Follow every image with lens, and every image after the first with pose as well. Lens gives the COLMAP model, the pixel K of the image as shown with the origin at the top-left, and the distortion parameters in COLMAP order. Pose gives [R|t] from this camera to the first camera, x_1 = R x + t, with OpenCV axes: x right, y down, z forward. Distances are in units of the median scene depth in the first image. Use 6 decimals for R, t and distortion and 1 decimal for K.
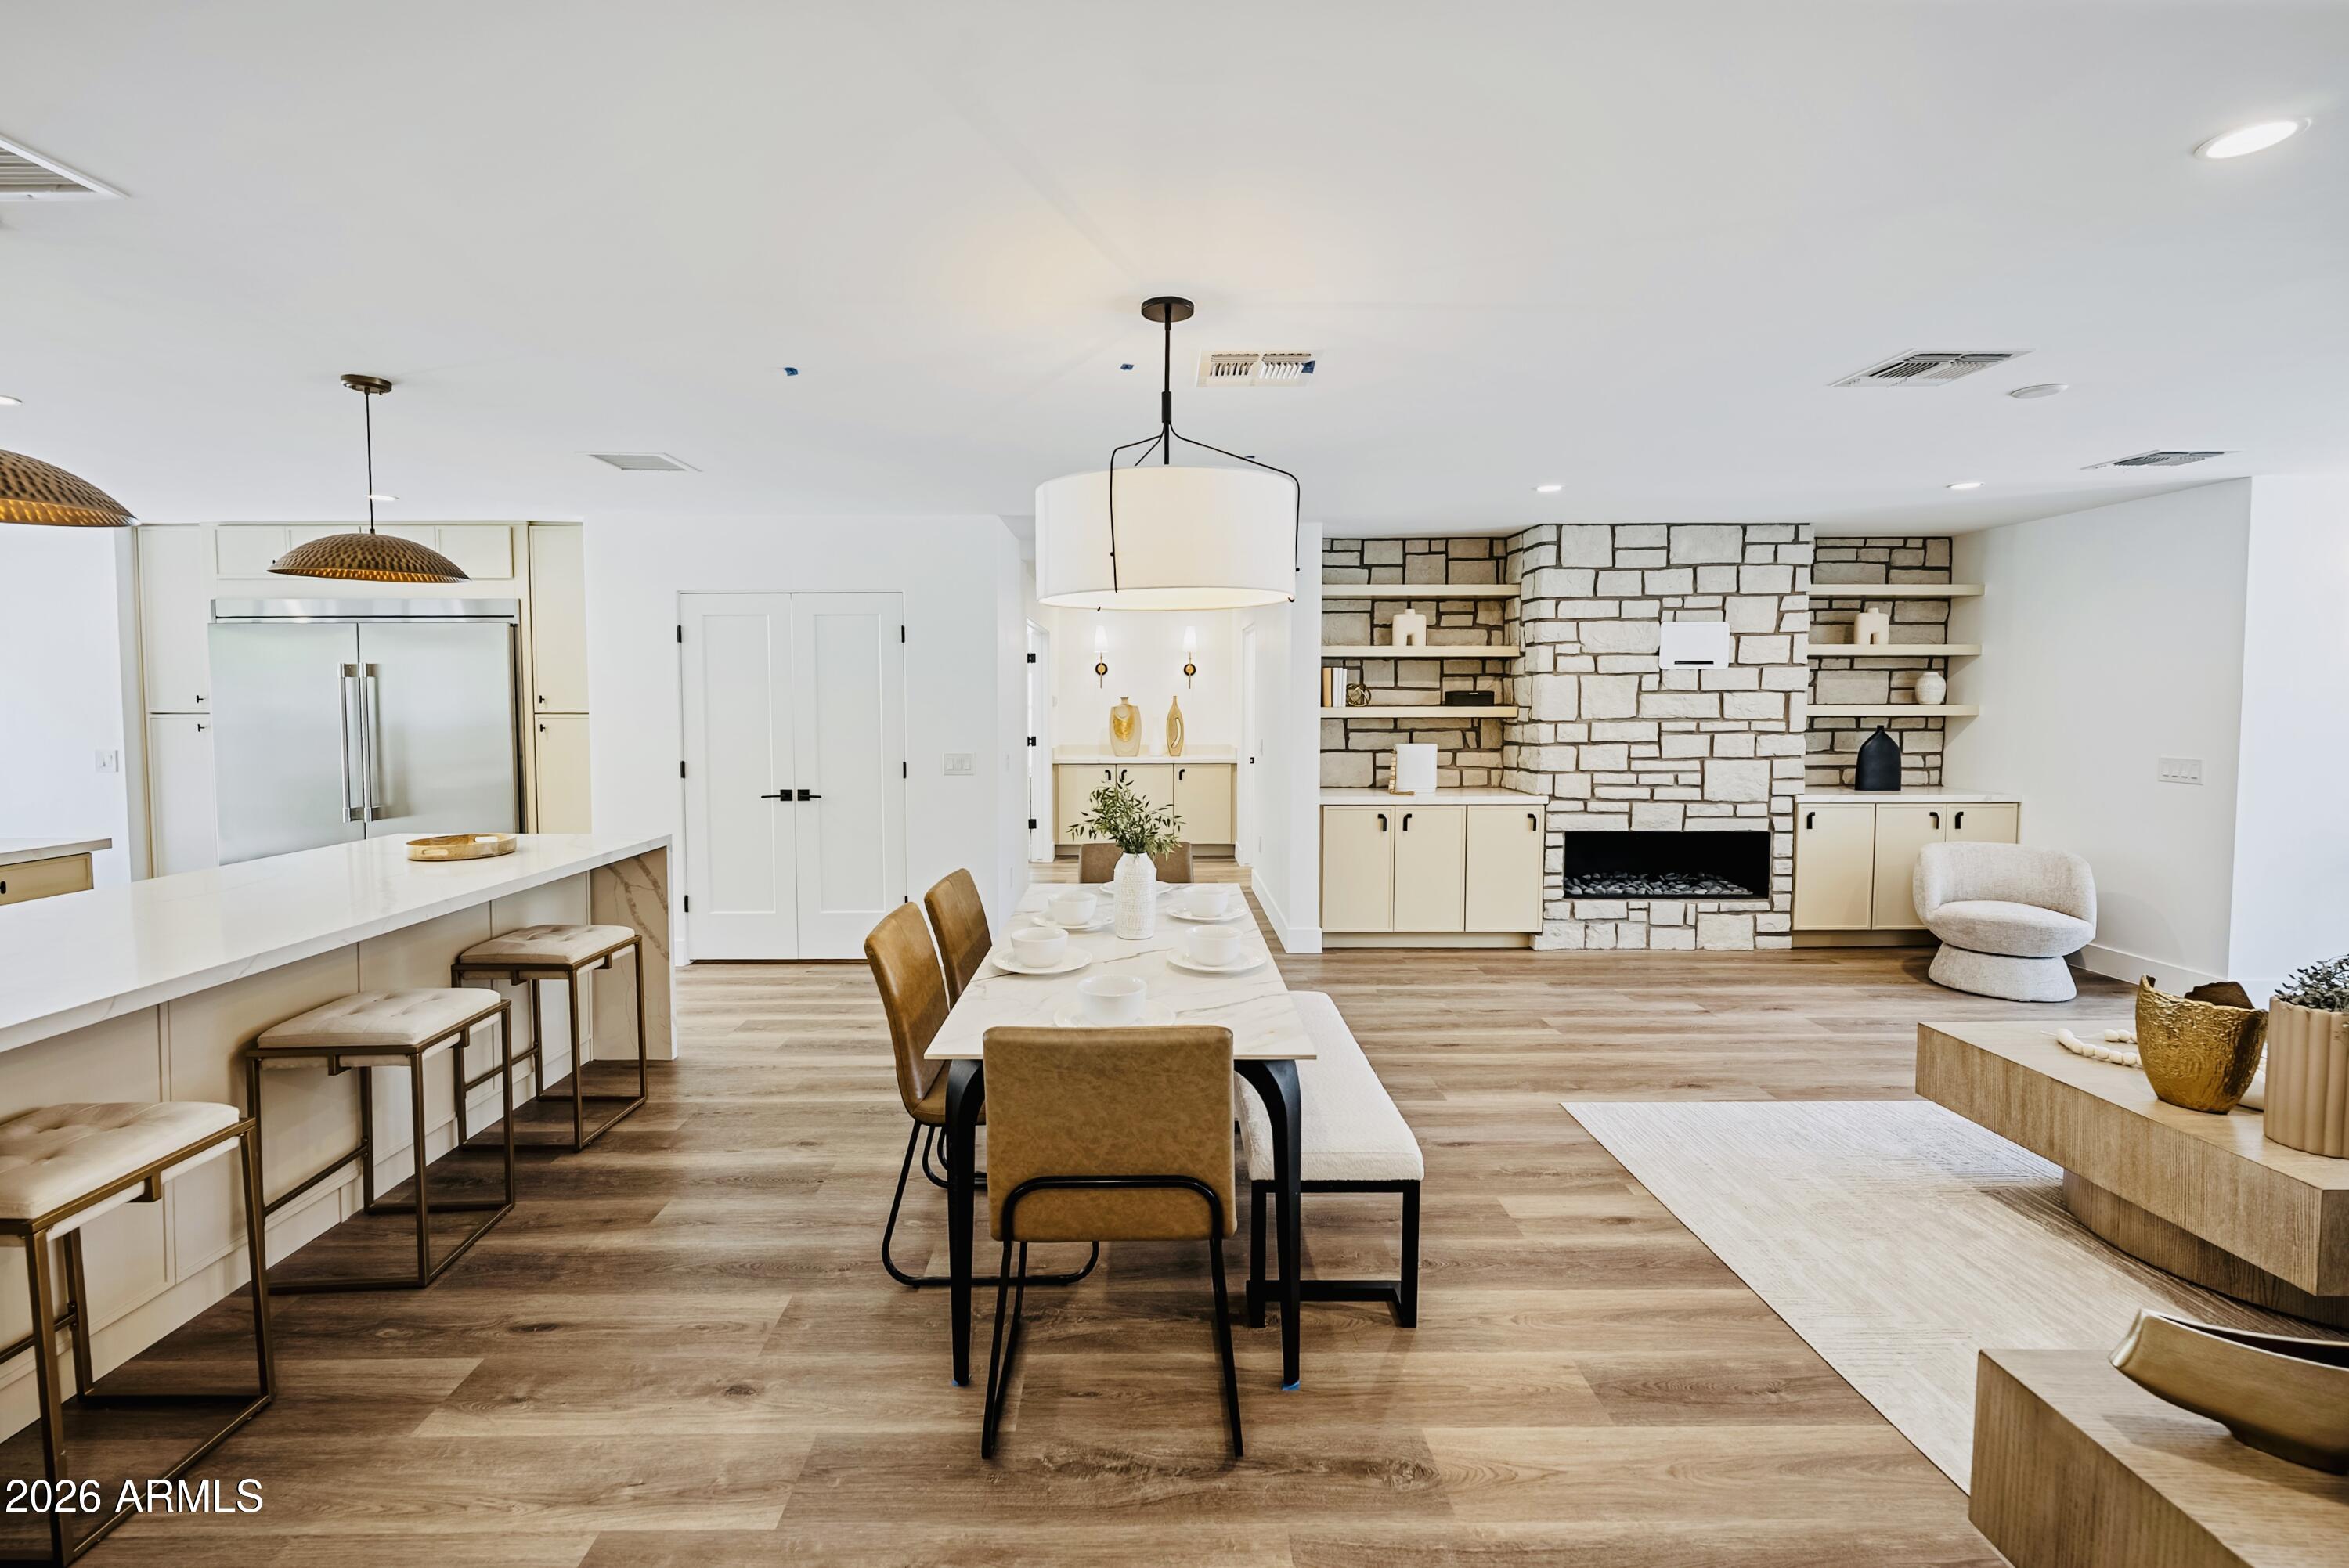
lens RADIAL K [[1002.6, 0, 1140.6], [0, 1002.6, 739.5], [0, 0, 1]] dist [0.000216, -0.000093]
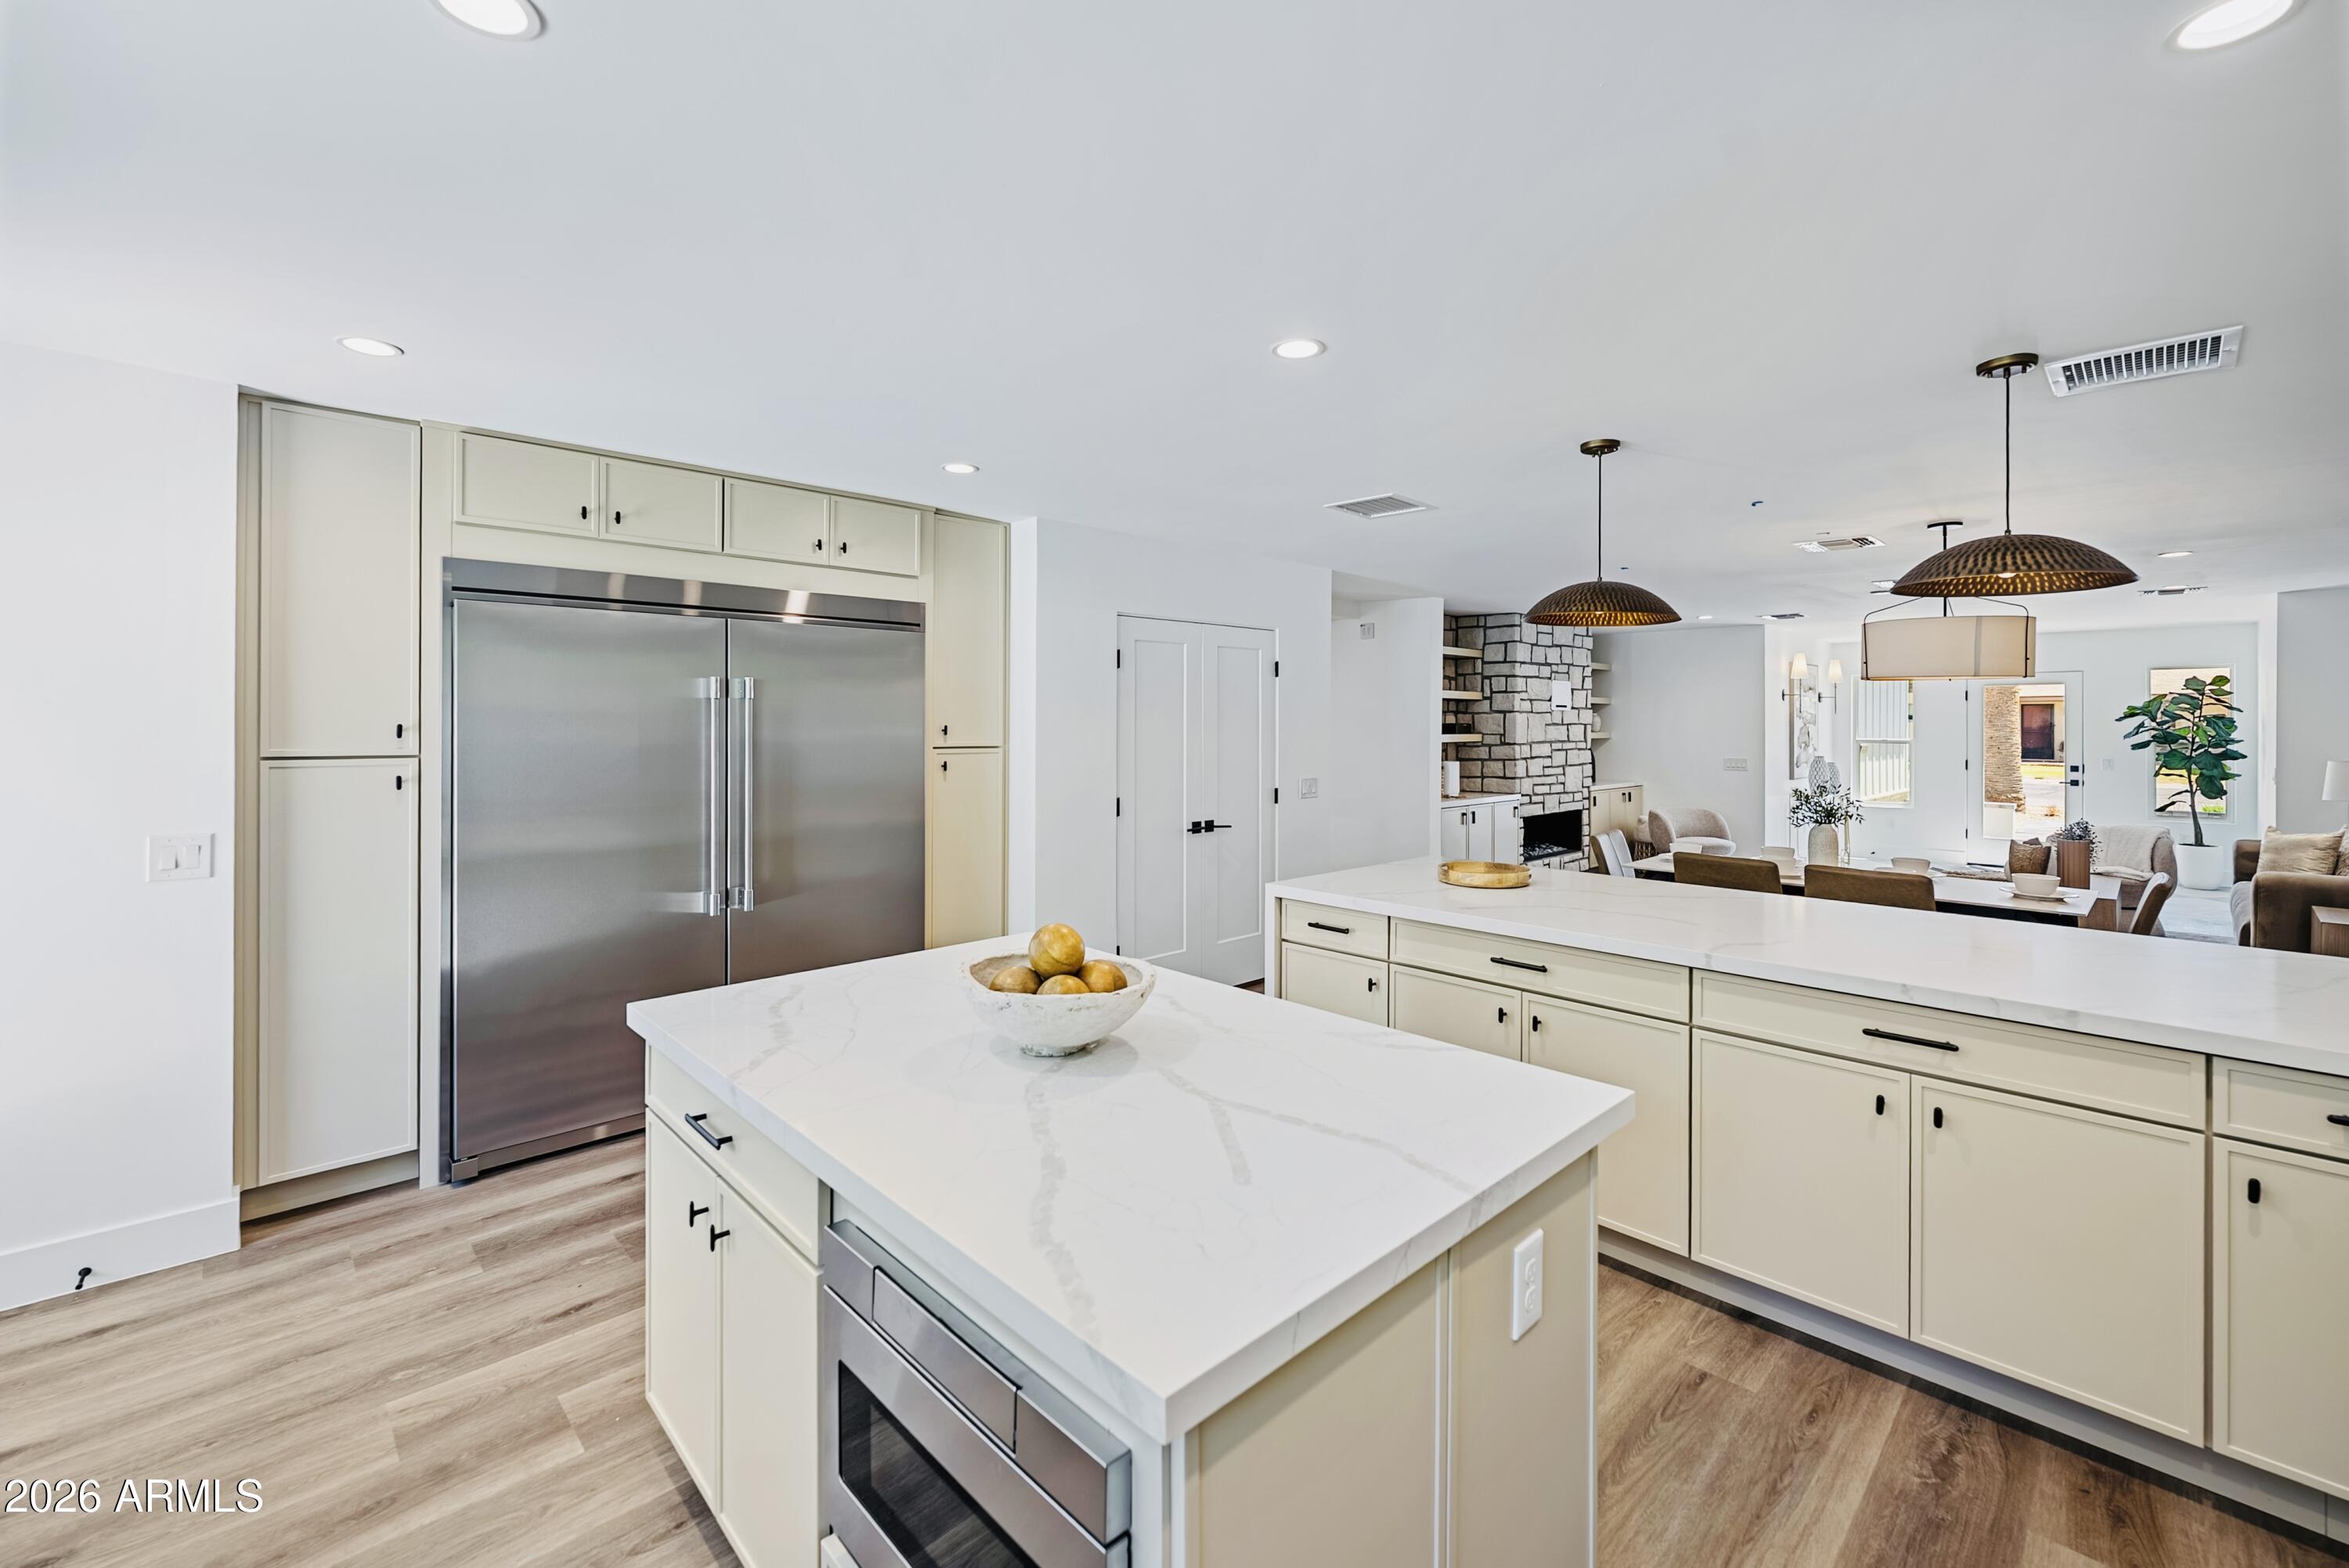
lens RADIAL K [[1002.6, 0, 1161.4], [0, 1002.6, 692.6], [0, 0, 1]] dist [0.000216, -0.000093]
pose [[0.711930, 0.024683, 0.701816, -1.026830], [0.029477, 0.997451, -0.064983, -0.012842], [-0.701631, 0.066951, 0.709388, 0.307226]]
